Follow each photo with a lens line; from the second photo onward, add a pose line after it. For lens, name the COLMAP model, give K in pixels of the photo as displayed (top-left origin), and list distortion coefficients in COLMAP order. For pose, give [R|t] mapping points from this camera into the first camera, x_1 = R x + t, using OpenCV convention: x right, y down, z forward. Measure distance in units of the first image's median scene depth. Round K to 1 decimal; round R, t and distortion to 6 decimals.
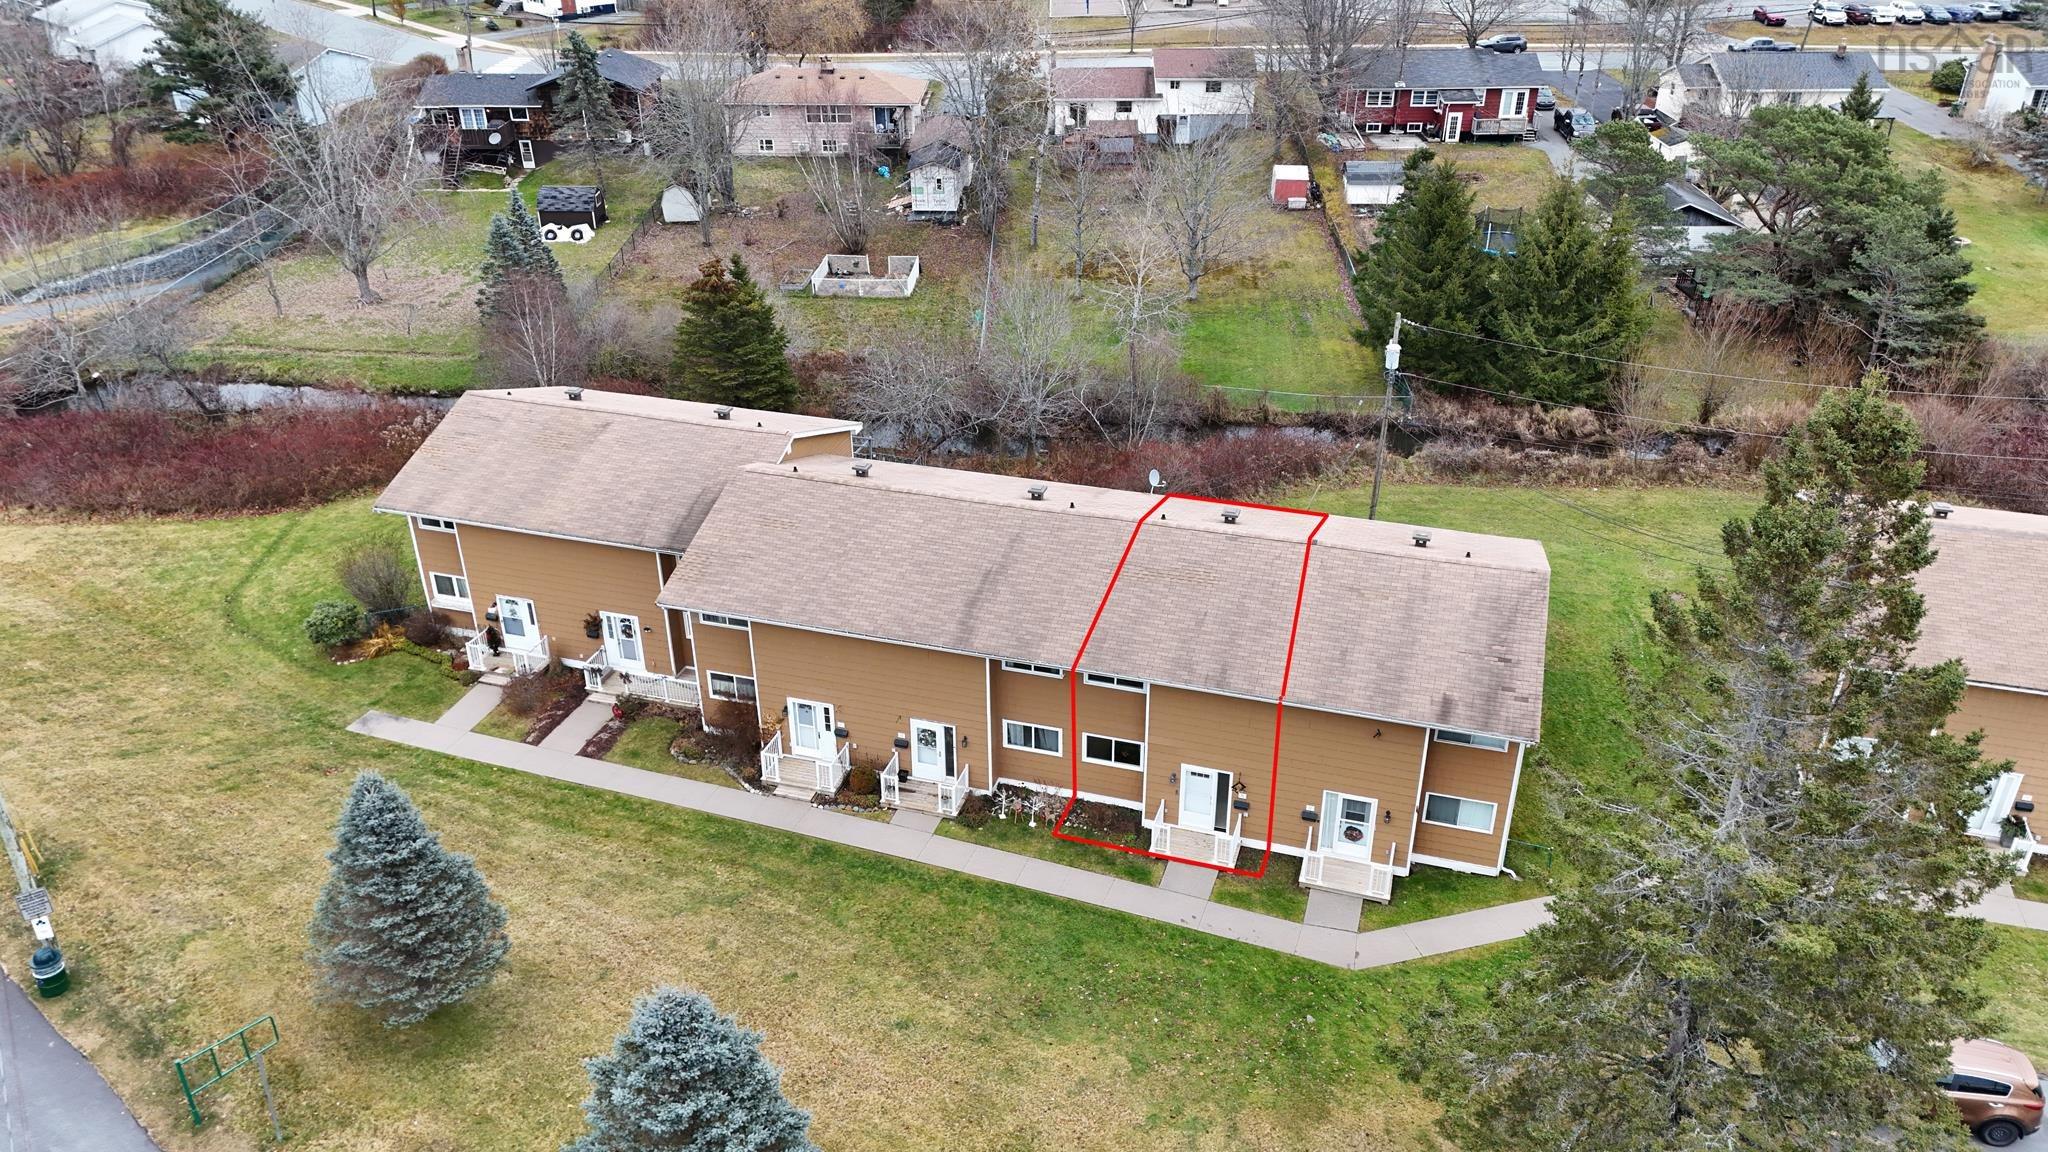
lens RADIAL K [[1496.9, 0, 1025.1], [0, 1496.9, 581.3], [0, 0, 1]] dist [0.063991, -0.046177]
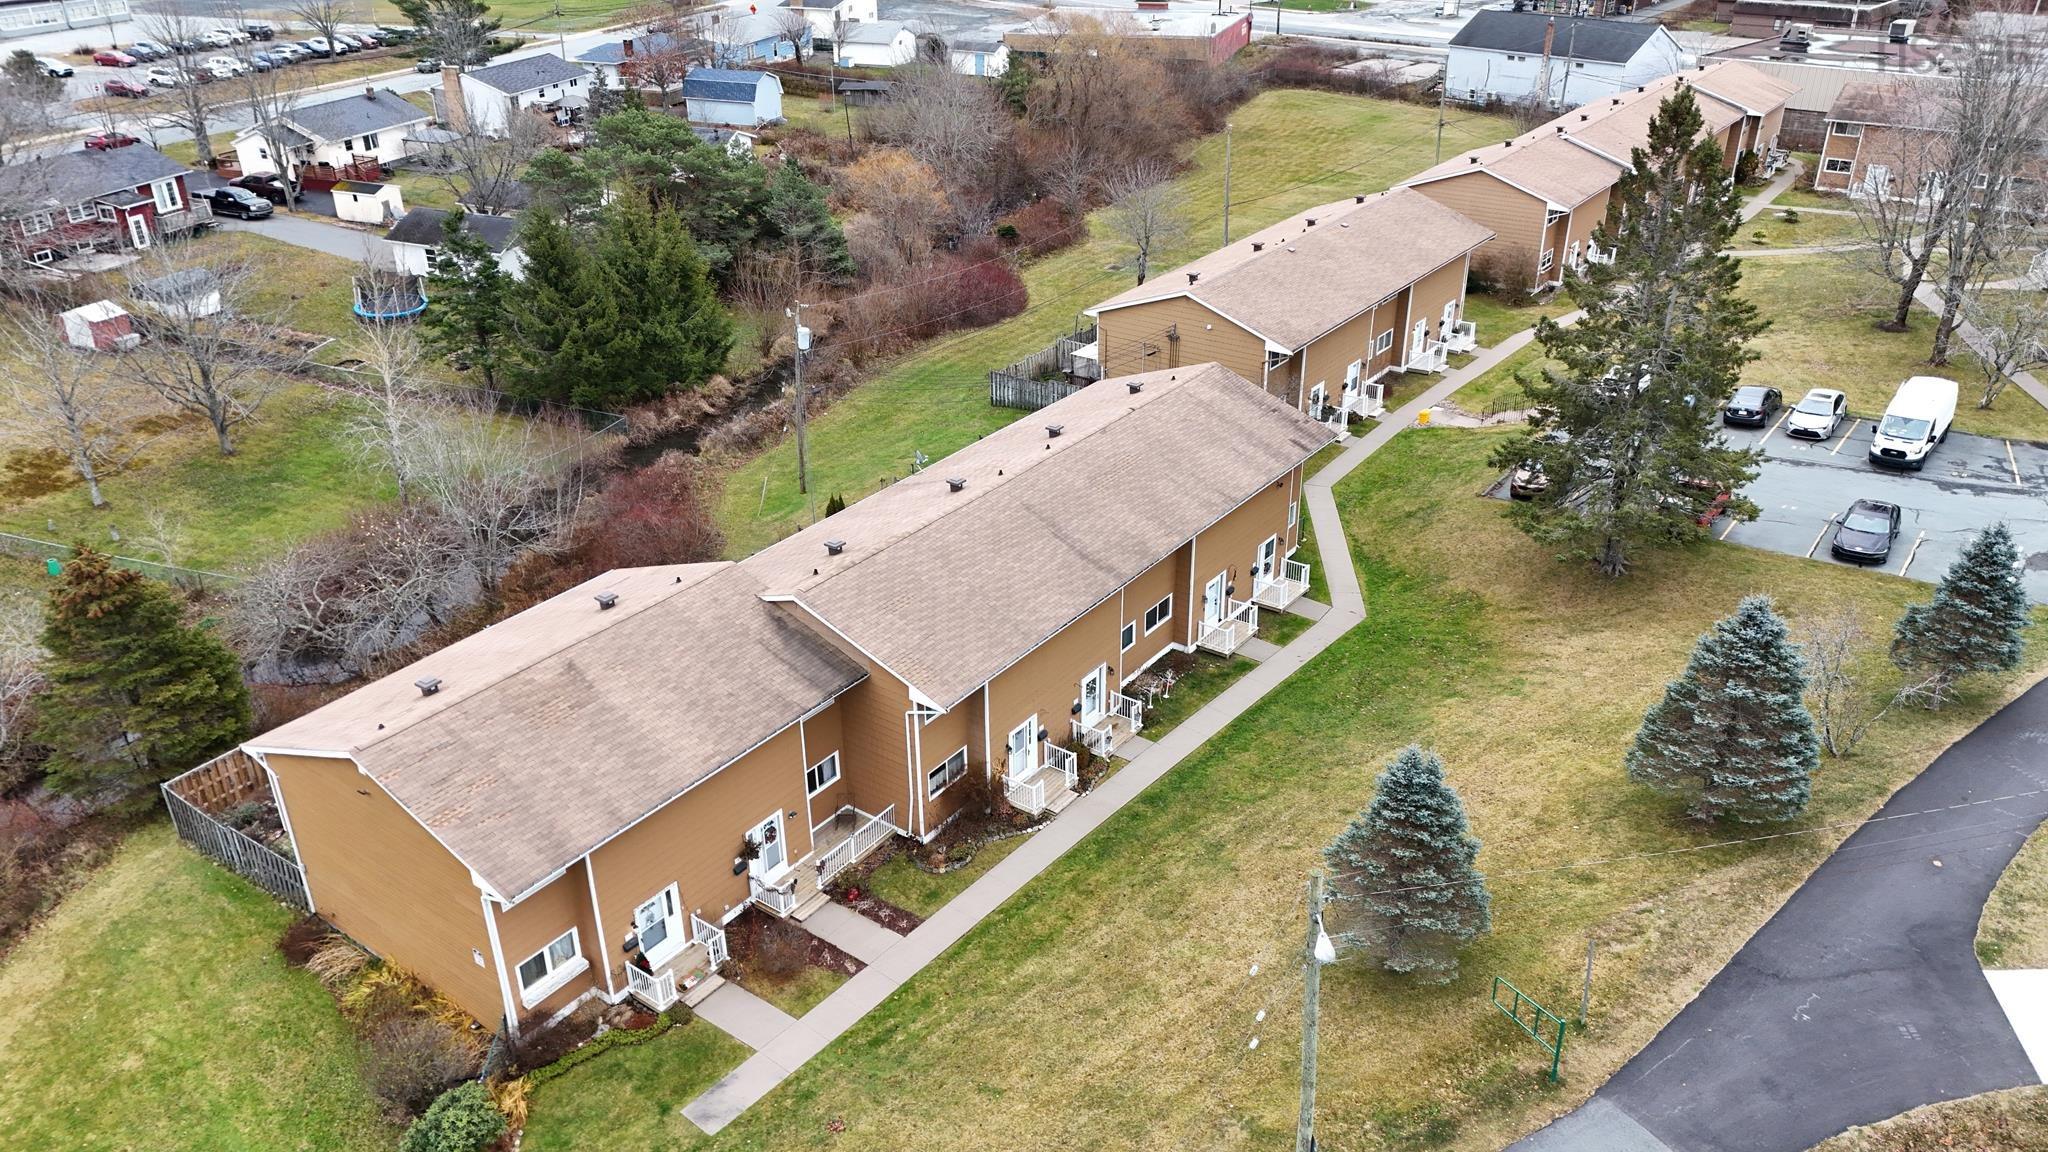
lens RADIAL K [[1496.9, 0, 1025.1], [0, 1496.9, 581.3], [0, 0, 1]] dist [0.063991, -0.046177]
pose [[0.326988, -0.432542, 0.840230, -0.919368], [0.466346, 0.847164, 0.254626, -0.251943], [-0.821949, 0.308579, 0.478726, 0.450261]]
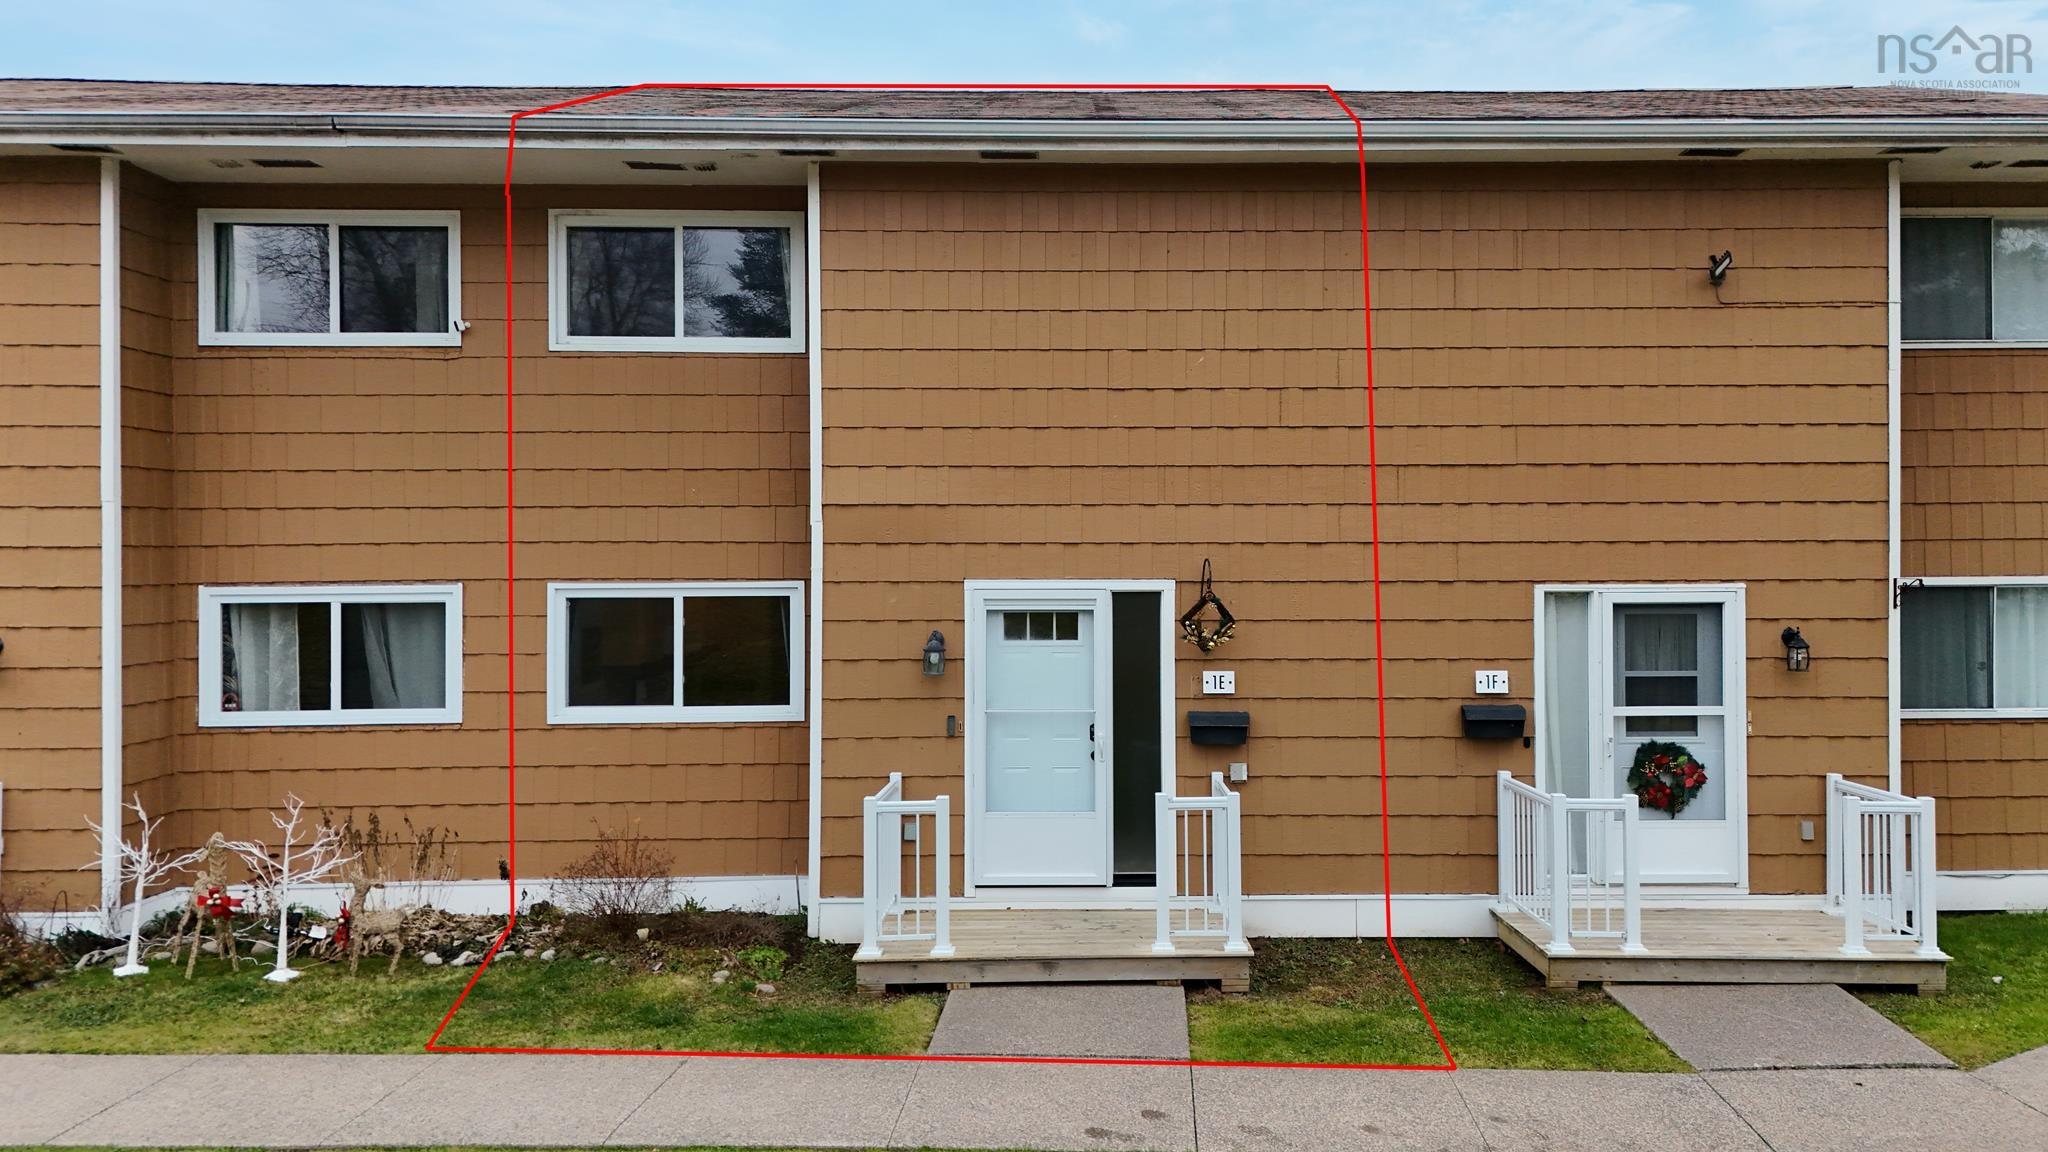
lens RADIAL K [[1521.4, 0, 1112.4], [0, 1521.4, 573.5], [0, 0, 1]] dist [0.076205, 0.000060]
pose [[0.950203, 0.007503, 0.311542, 0.043732], [0.146414, 0.871752, -0.467558, 0.214765], [-0.275096, 0.489890, 0.827243, 0.697174]]
